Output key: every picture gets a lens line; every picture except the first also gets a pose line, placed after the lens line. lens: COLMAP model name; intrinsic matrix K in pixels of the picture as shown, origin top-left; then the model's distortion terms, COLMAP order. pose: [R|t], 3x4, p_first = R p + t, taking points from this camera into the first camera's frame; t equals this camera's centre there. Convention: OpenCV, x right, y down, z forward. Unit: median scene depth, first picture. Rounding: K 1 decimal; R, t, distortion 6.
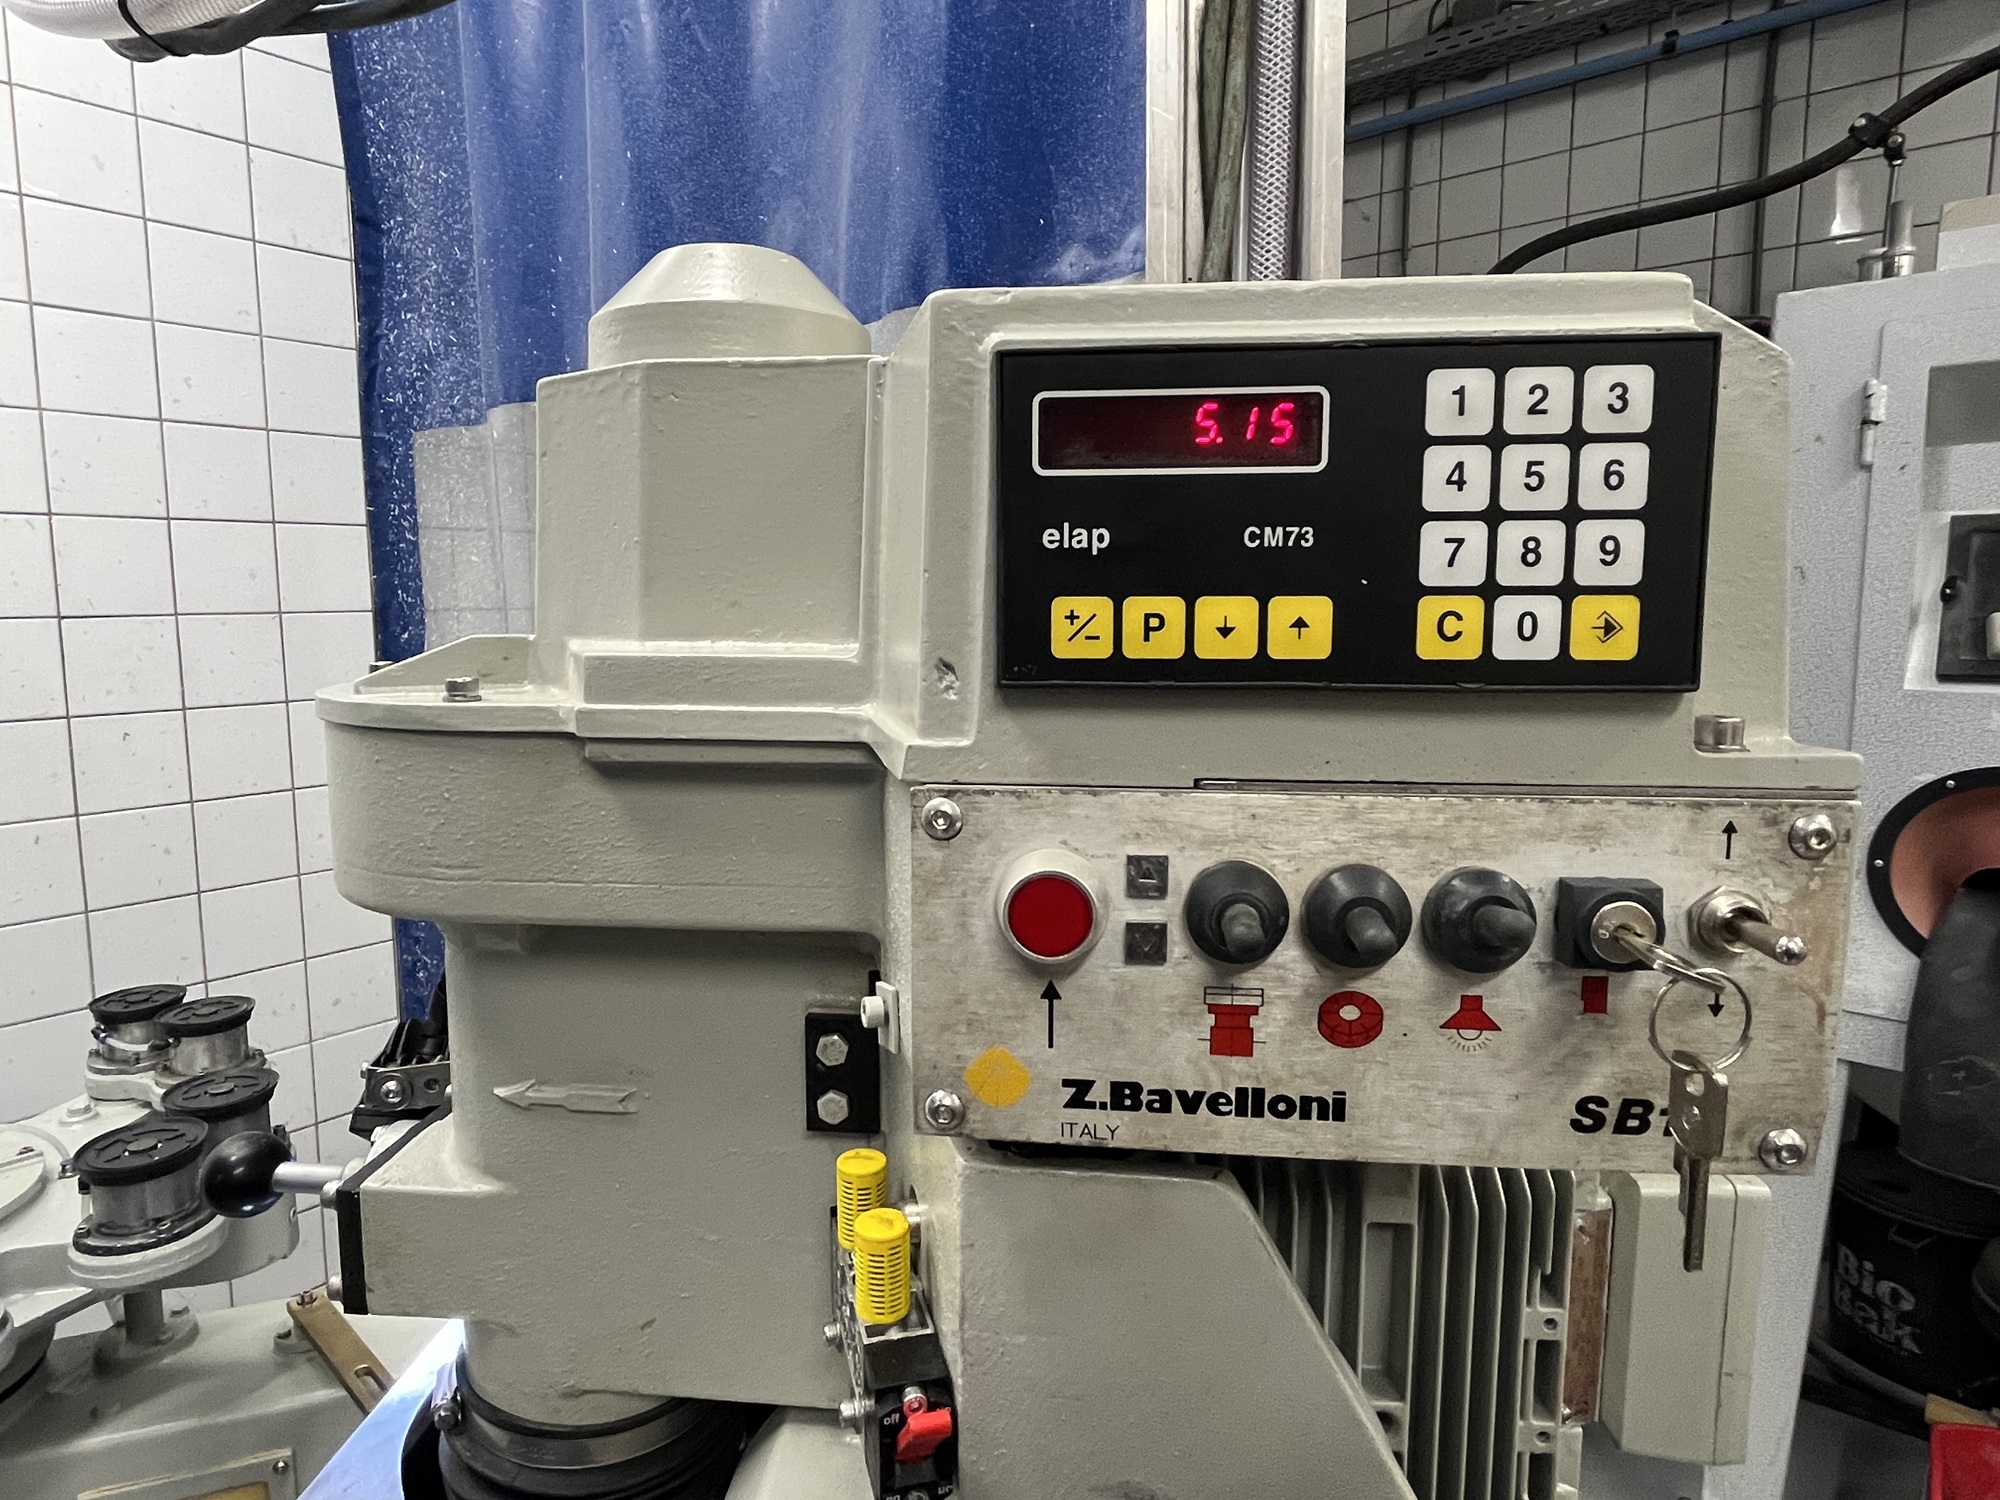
lens RADIAL K [[1115.4, 0, 1000.0], [0, 1115.4, 740.0], [0, 0, 1]] dist [-0.007119, -0.001149]
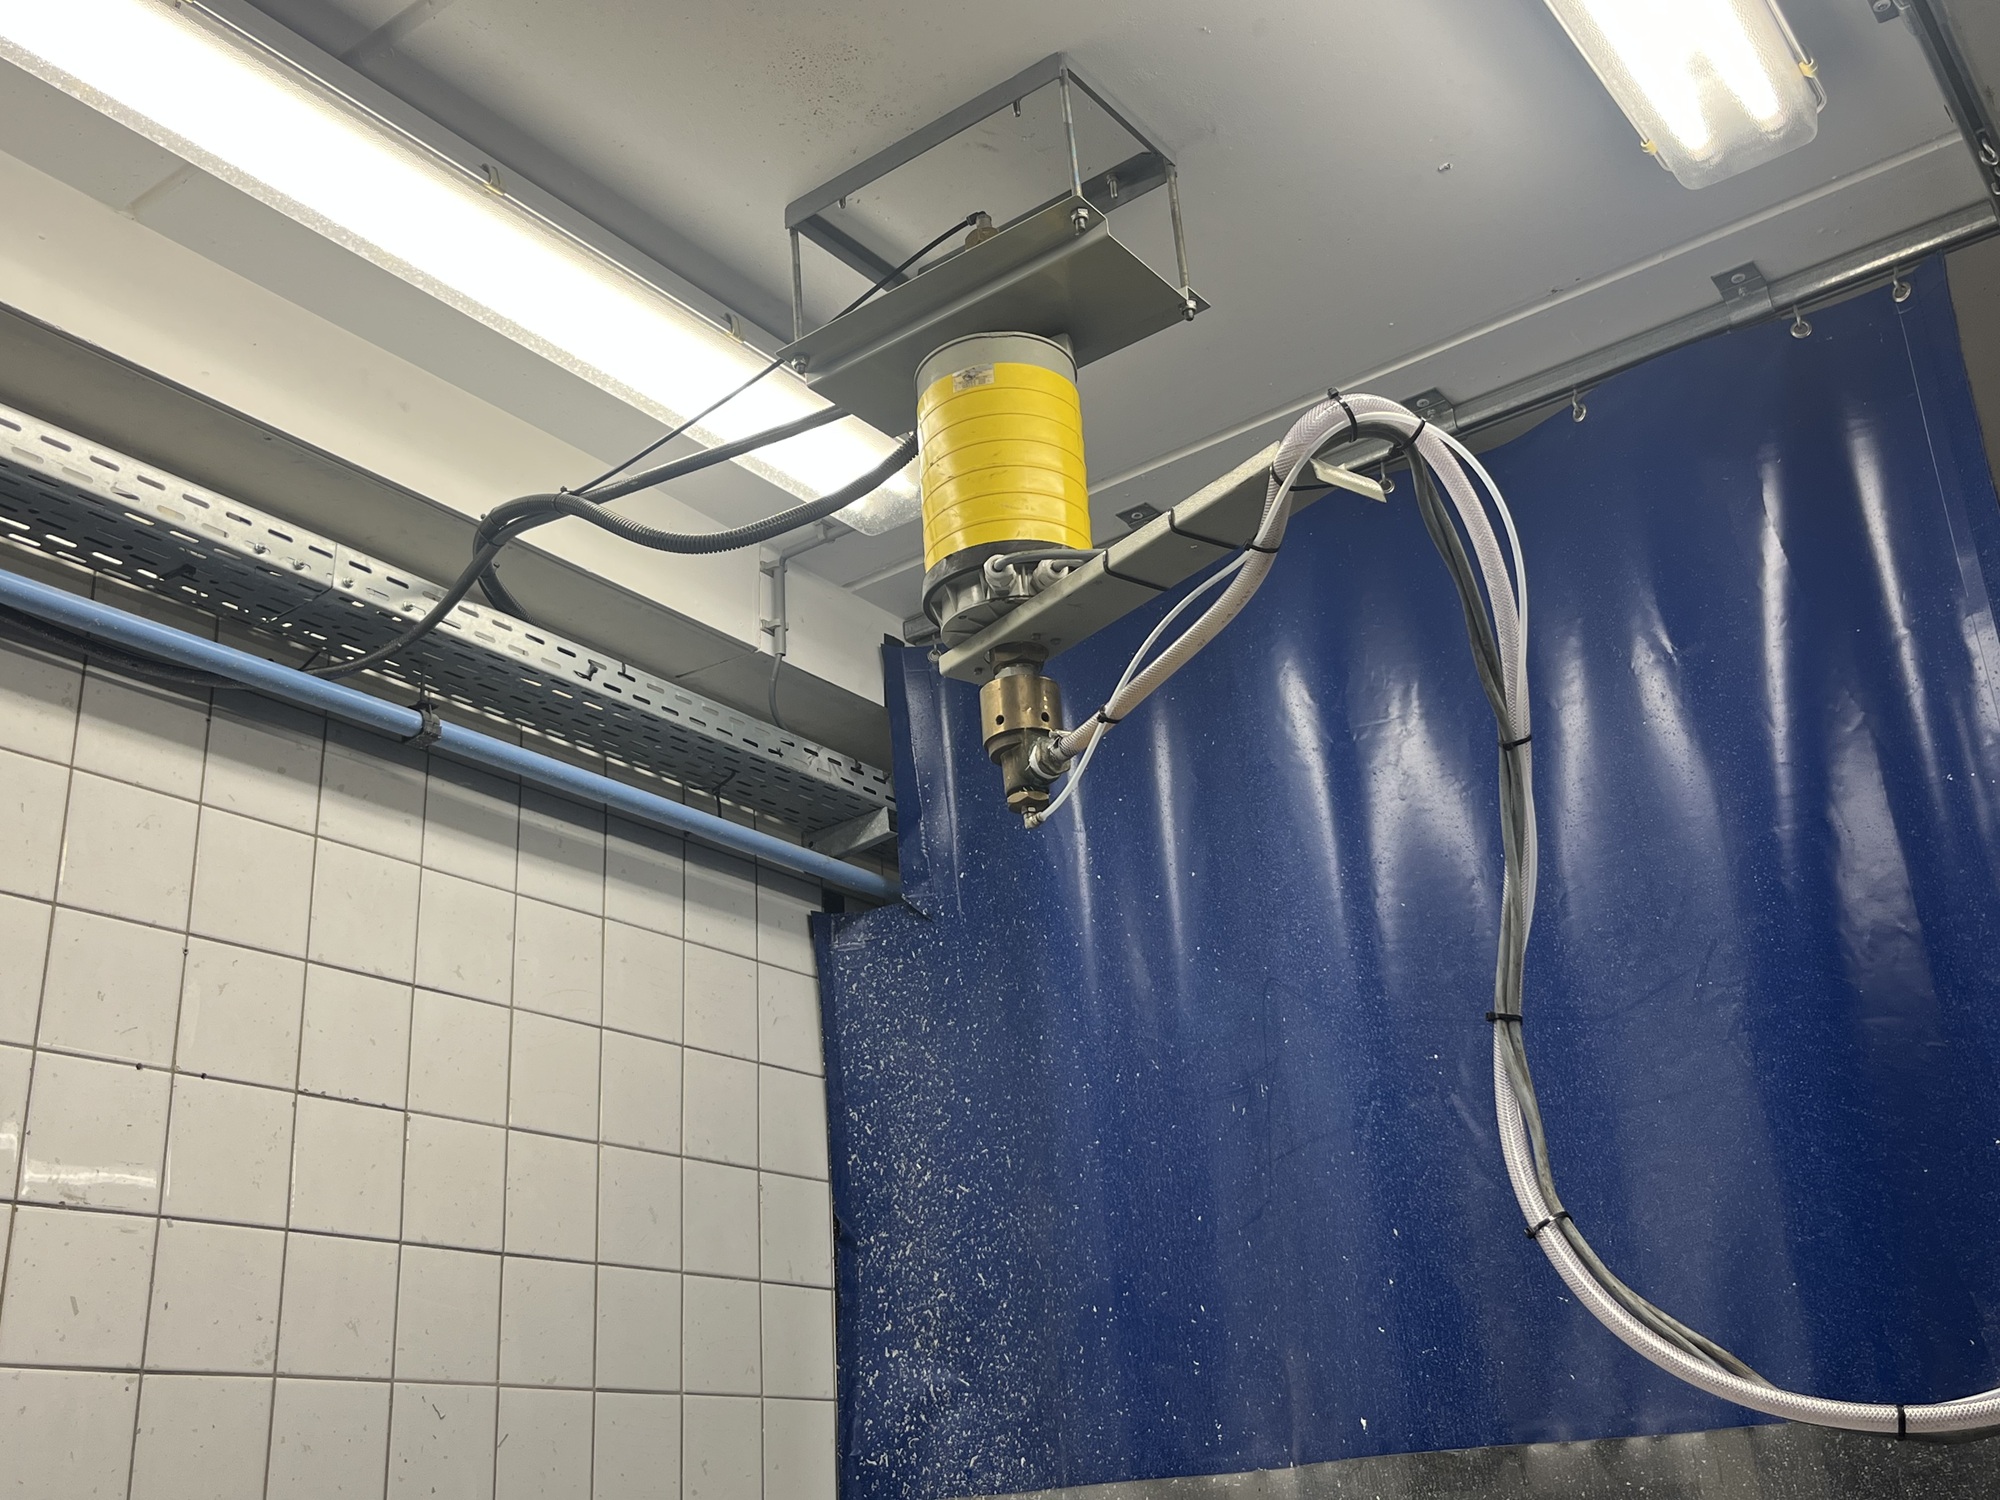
lens RADIAL K [[2060.1, 0, 1000.8], [0, 2060.1, 751.9], [0, 0, 1]] dist [0.006017, 0.000000]
pose [[0.994734, -0.015621, 0.101292, -0.611557], [0.063228, 0.871363, -0.486547, -0.031572], [-0.080662, 0.490390, 0.867762, -0.519554]]
